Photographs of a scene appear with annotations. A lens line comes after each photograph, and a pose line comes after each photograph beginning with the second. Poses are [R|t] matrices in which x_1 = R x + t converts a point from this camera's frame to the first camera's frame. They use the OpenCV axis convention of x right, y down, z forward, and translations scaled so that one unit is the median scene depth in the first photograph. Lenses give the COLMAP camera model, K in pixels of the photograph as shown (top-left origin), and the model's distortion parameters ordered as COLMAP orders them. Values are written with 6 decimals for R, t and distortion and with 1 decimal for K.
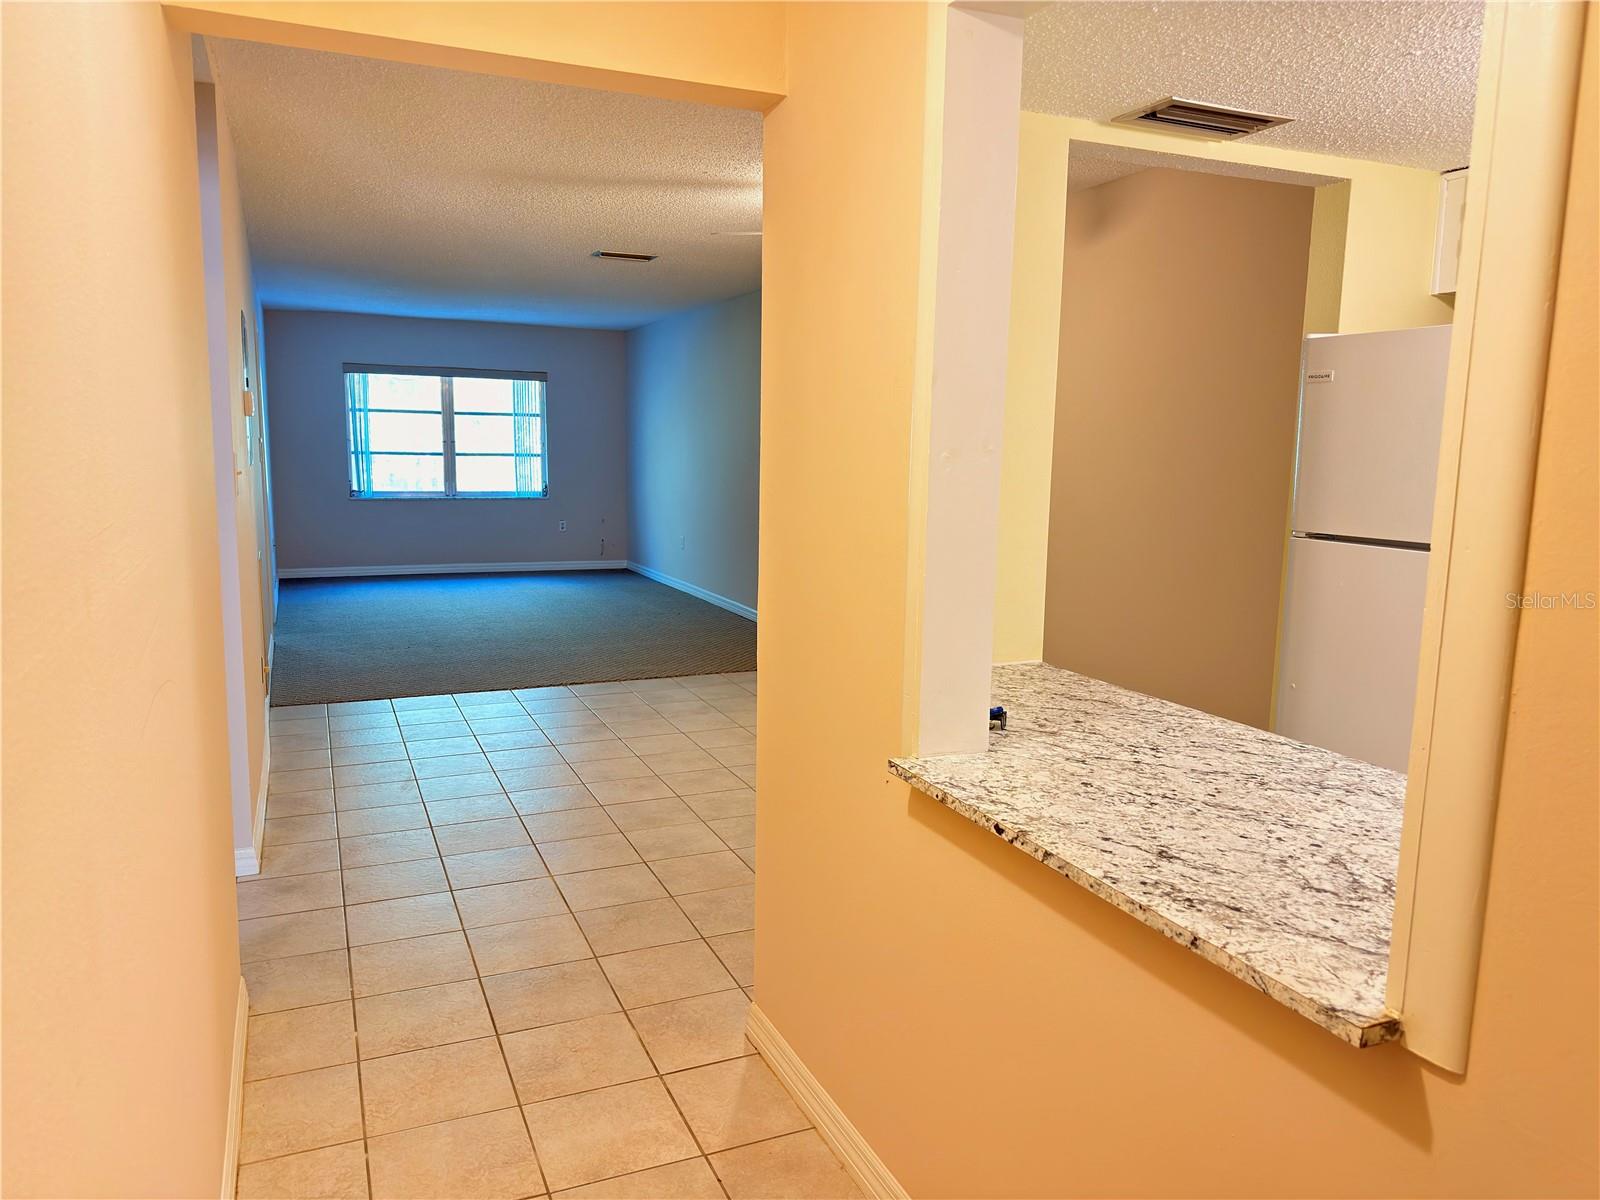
lens RADIAL K [[1138.1, 0, 805.9], [0, 1138.1, 595.0], [0, 0, 1]] dist [0.026191, -0.036544]
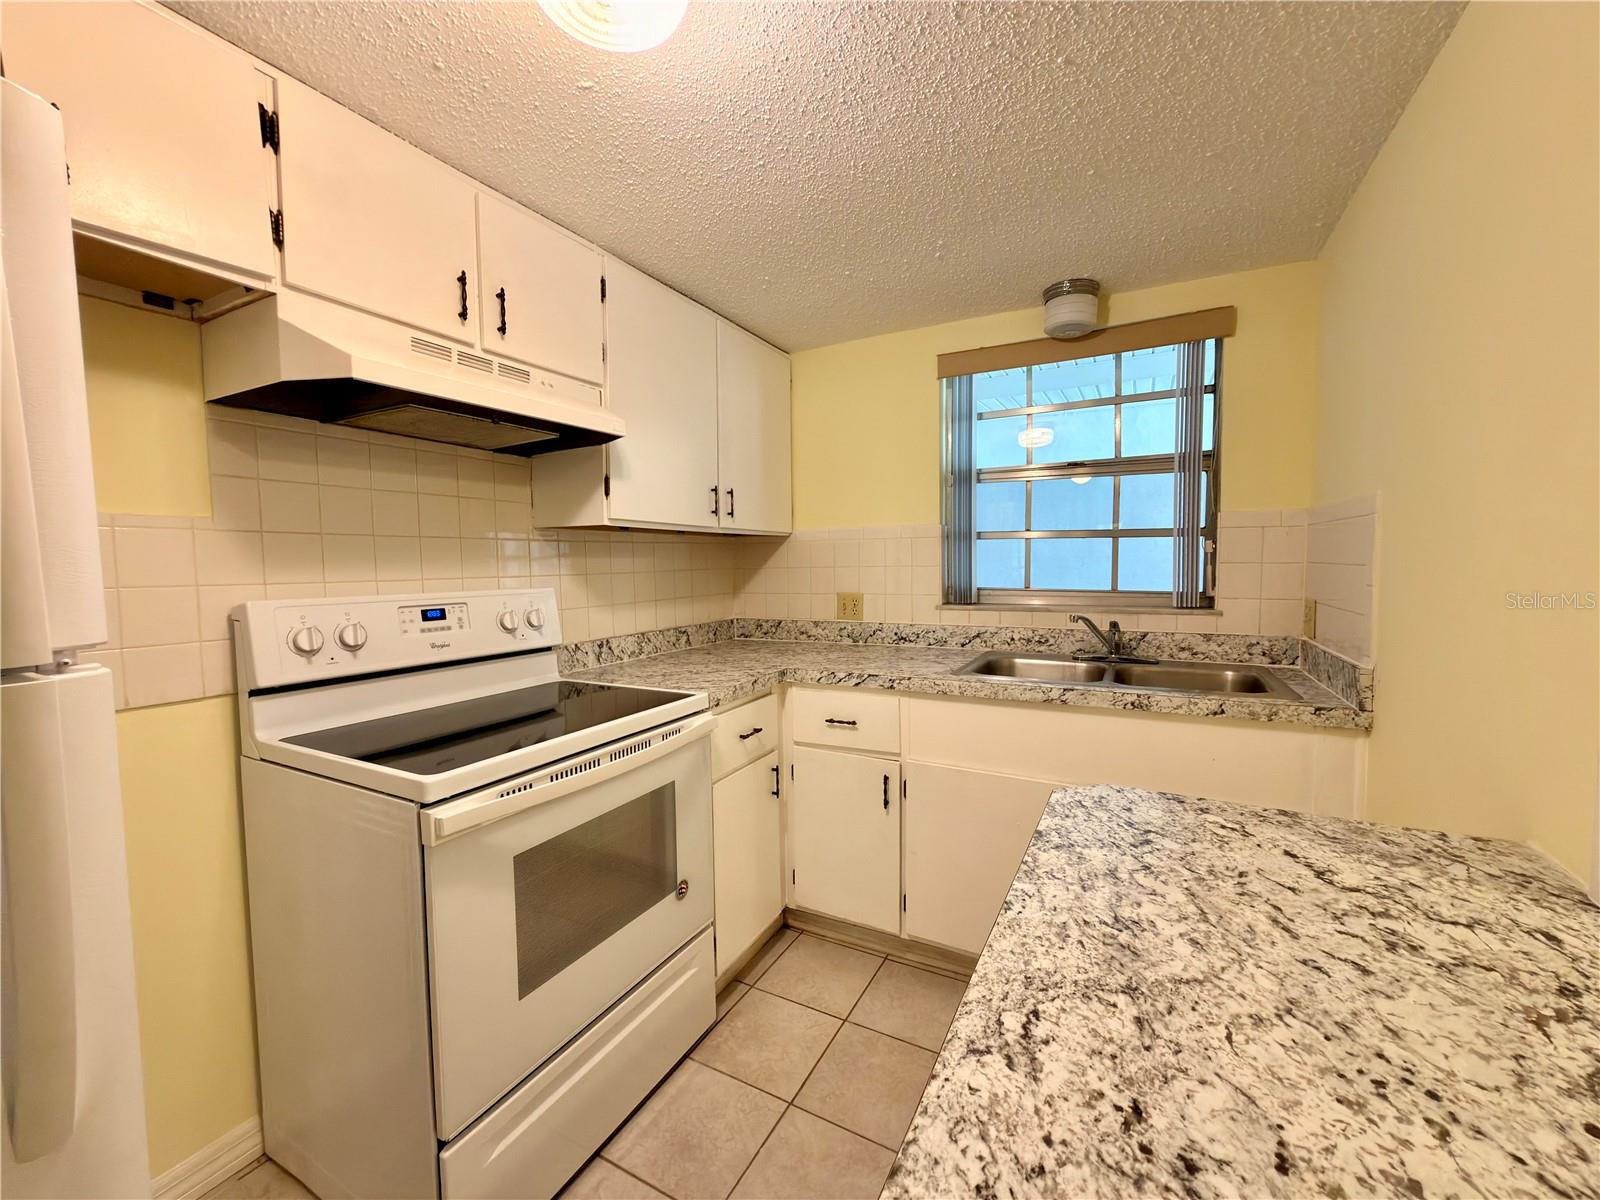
lens RADIAL K [[639.2, 0, 807.8], [0, 639.2, 596.8], [0, 0, 1]] dist [0.003244, -0.000184]
pose [[-0.611422, -0.064137, 0.788701, 0.342253], [0.105279, 0.981256, 0.161410, -0.071688], [-0.784270, 0.181723, -0.593209, 1.059888]]
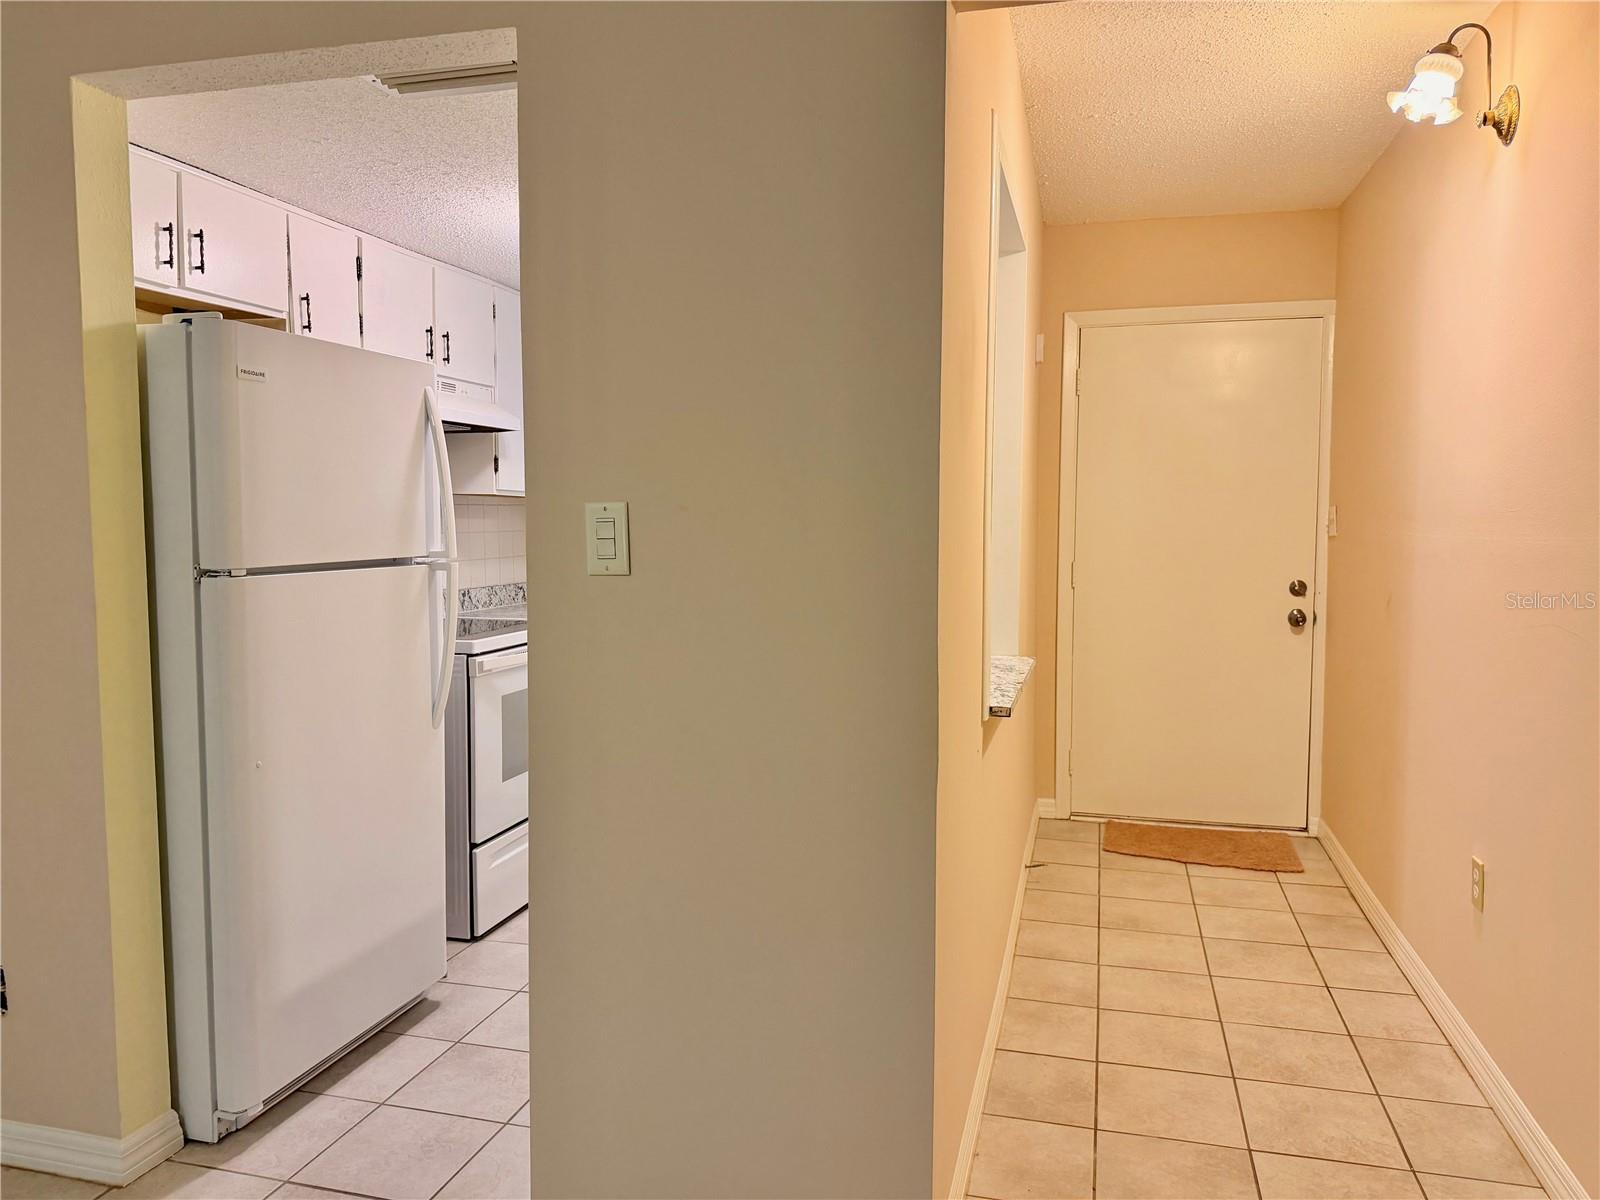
lens RADIAL K [[1138.1, 0, 806.1], [0, 1138.1, 604.1], [0, 0, 1]] dist [0.026191, -0.036544]
pose [[-0.774806, -0.076914, 0.627503, -0.524733], [0.064193, 0.977870, 0.199121, -0.238065], [-0.628932, 0.194561, -0.752722, 1.979834]]
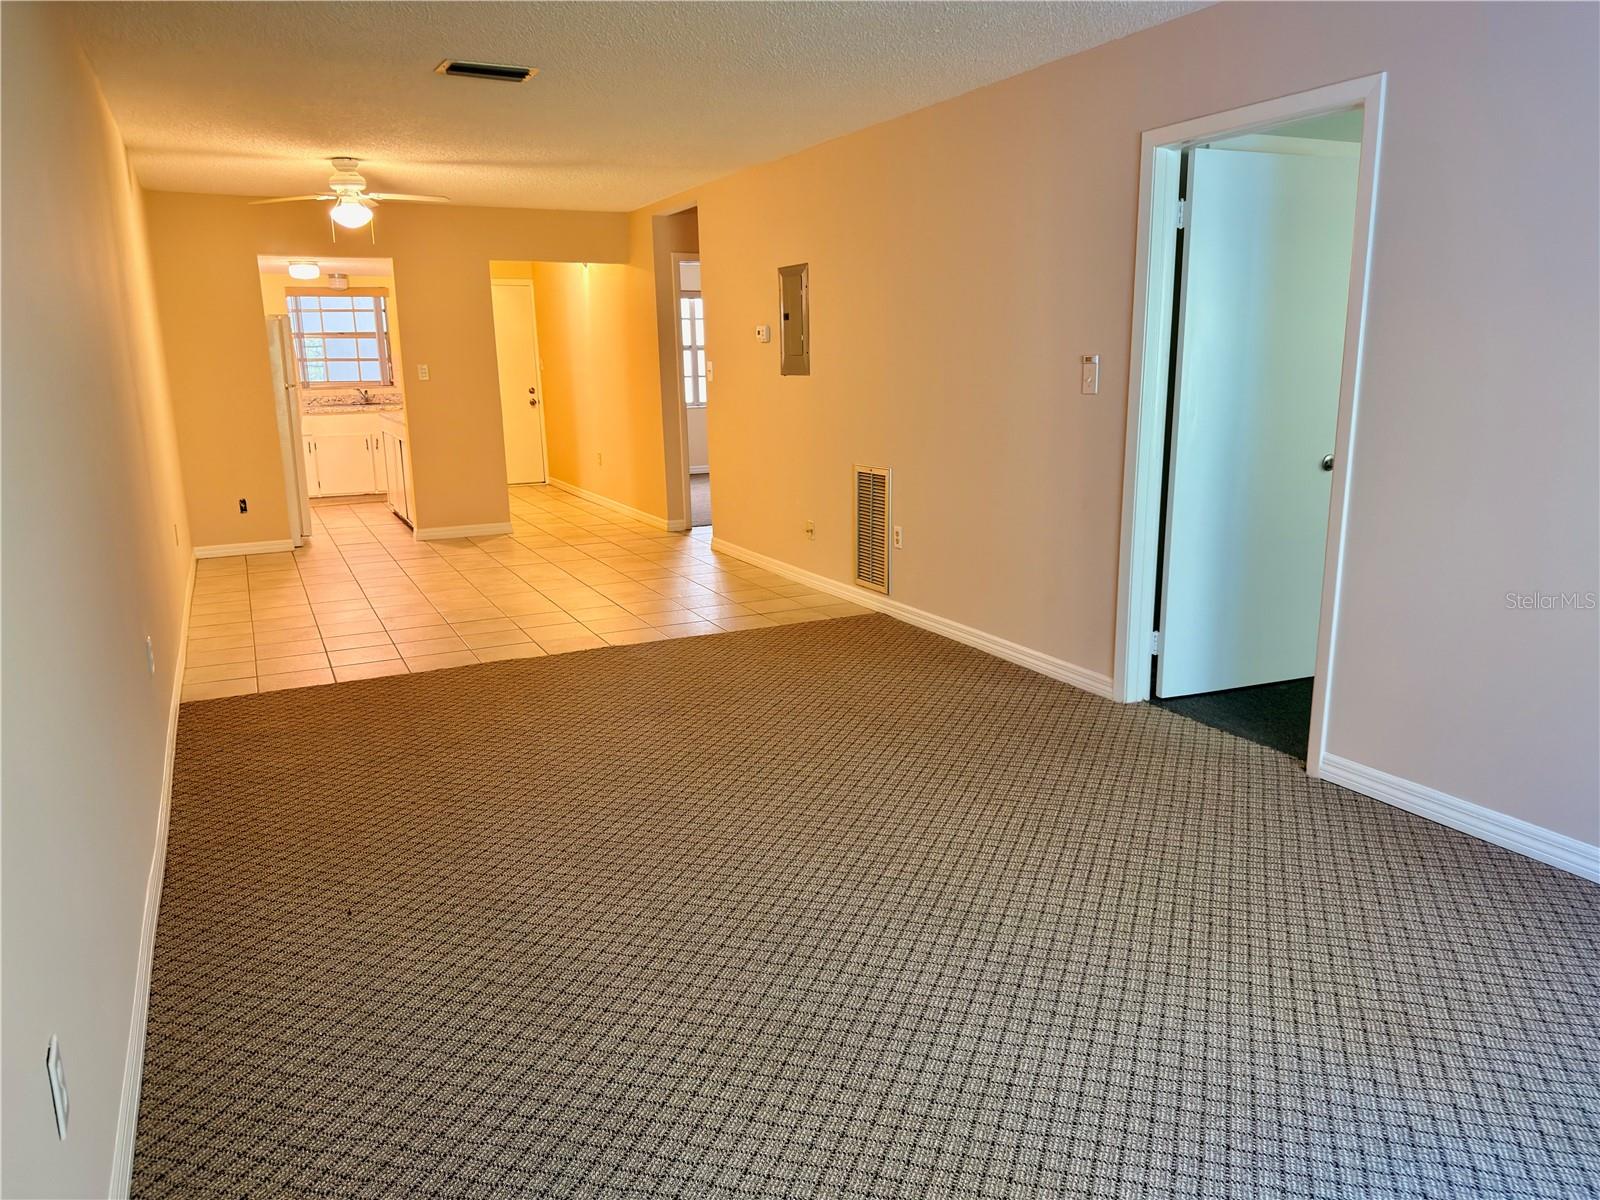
lens RADIAL K [[1138.1, 0, 803.4], [0, 1138.1, 609.4], [0, 0, 1]] dist [0.026191, -0.036544]
pose [[-0.999207, -0.002799, -0.039712, -1.027497], [-0.016521, 0.936725, 0.349675, -0.778227], [0.036221, 0.350054, -0.936029, 5.615024]]
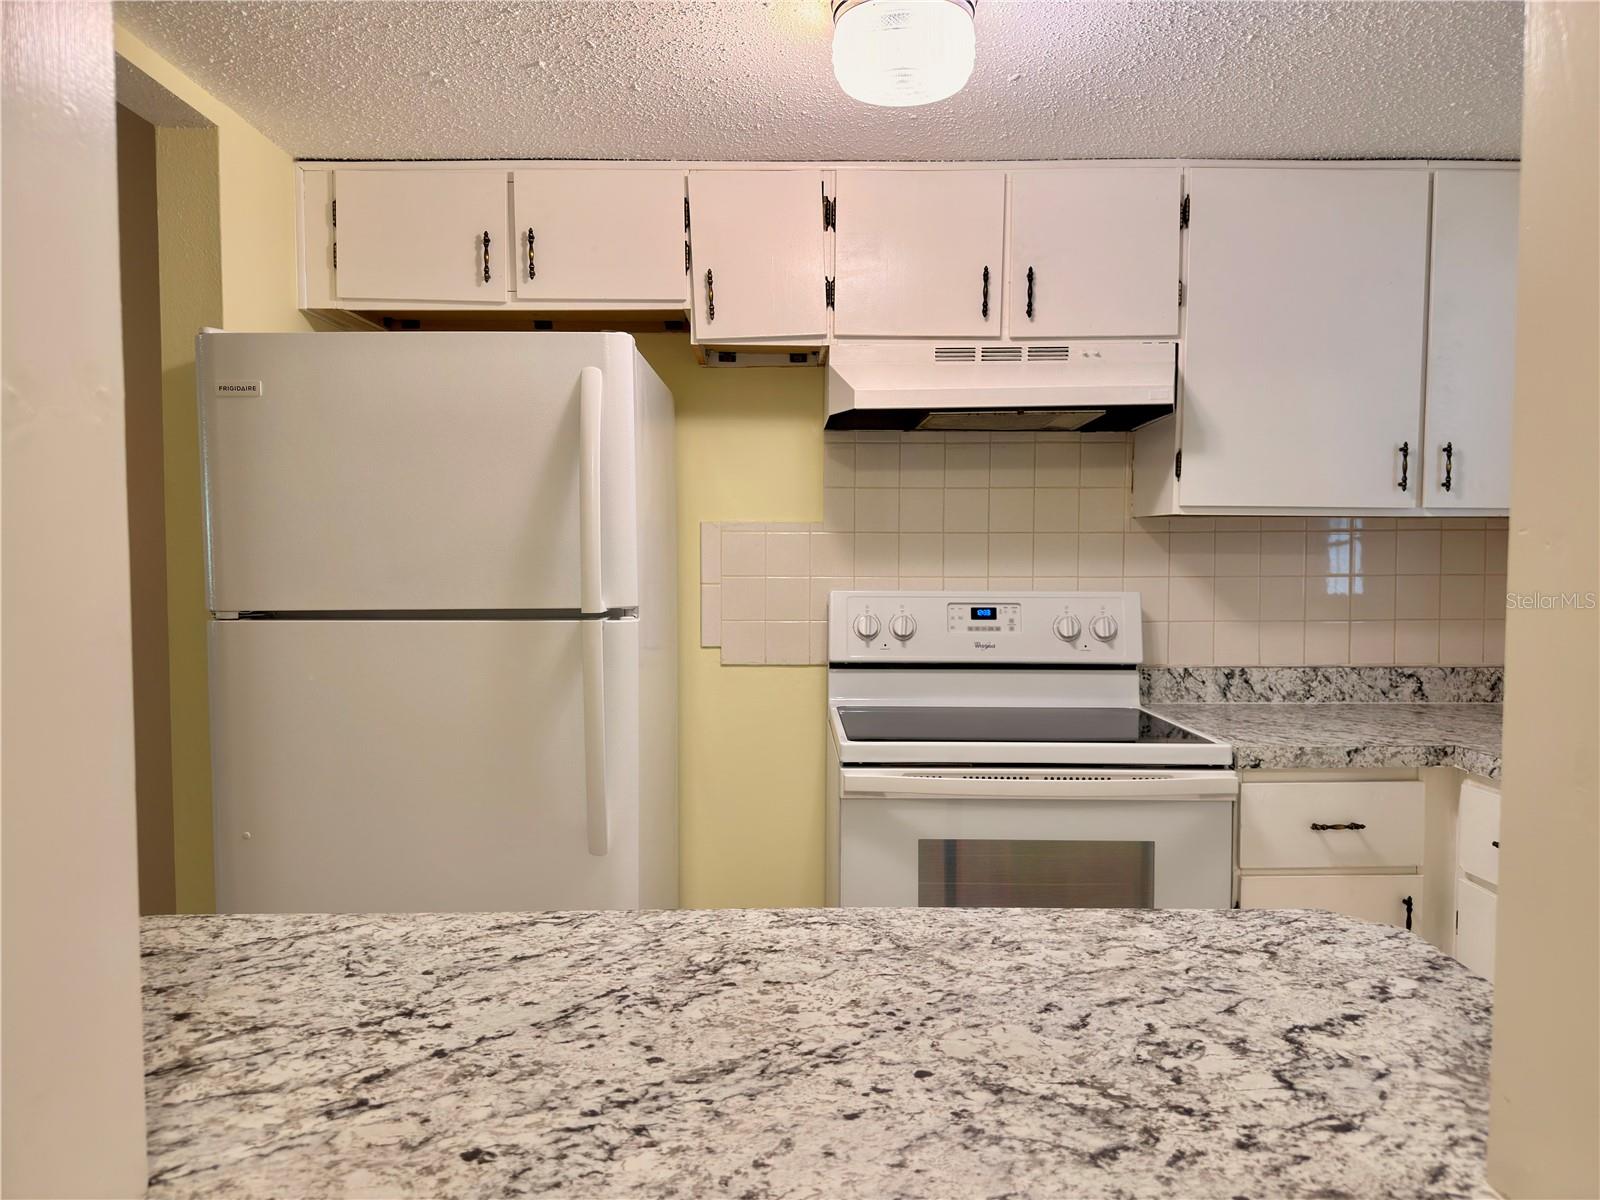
lens RADIAL K [[1138.1, 0, 801.1], [0, 1138.1, 607.9], [0, 0, 1]] dist [0.026191, -0.036544]
pose [[0.406362, -0.074163, 0.910697, -0.084700], [0.136997, 0.990379, 0.019522, -0.034565], [-0.903383, 0.116829, 0.412613, 0.591857]]
